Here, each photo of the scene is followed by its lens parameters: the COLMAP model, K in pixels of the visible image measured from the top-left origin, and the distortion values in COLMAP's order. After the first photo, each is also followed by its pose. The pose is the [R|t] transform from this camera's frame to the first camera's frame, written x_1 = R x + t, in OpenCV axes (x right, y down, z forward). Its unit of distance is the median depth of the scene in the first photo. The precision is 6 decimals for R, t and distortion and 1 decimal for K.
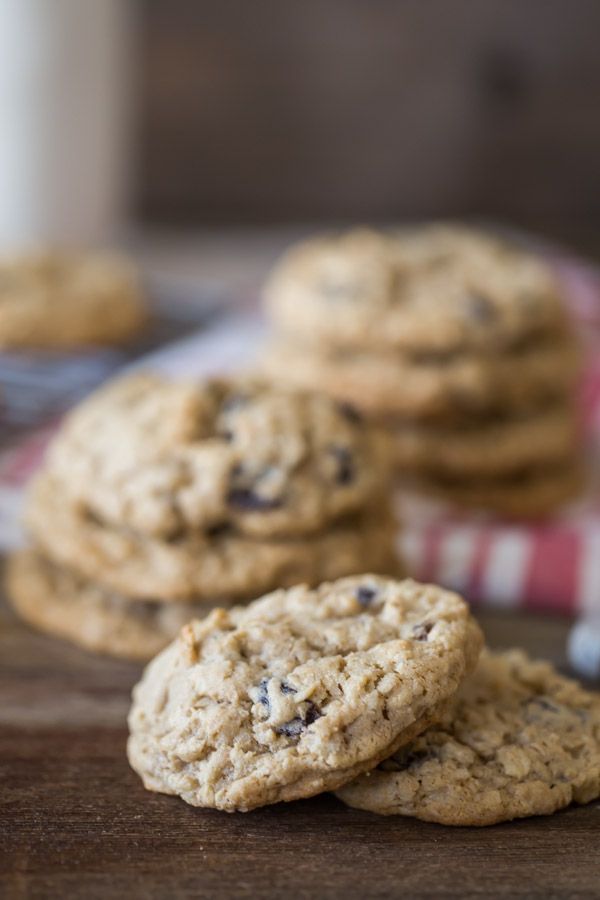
lens RADIAL K [[2638.3, 0, 300.7], [0, 2638.3, 449.6], [0, 0, 1]] dist [0.175007, 0.688528]
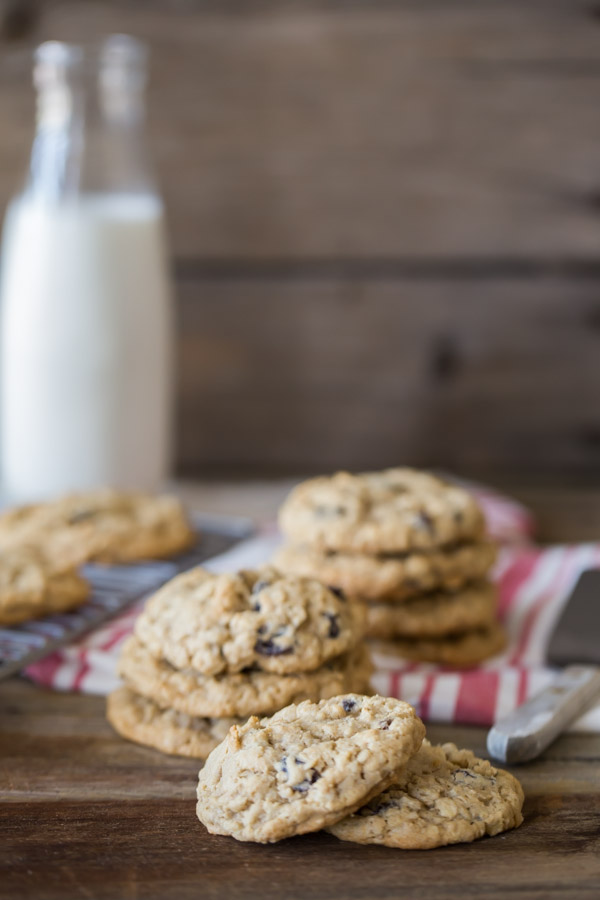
lens RADIAL K [[2638.3, 0, 300.7], [0, 2638.3, 449.6], [0, 0, 1]] dist [0.175007, 0.688528]
pose [[0.999719, -0.023542, 0.002878, -0.004222], [0.023711, 0.994909, -0.097945, 0.059024], [-0.000557, 0.097986, 0.995188, -0.560582]]
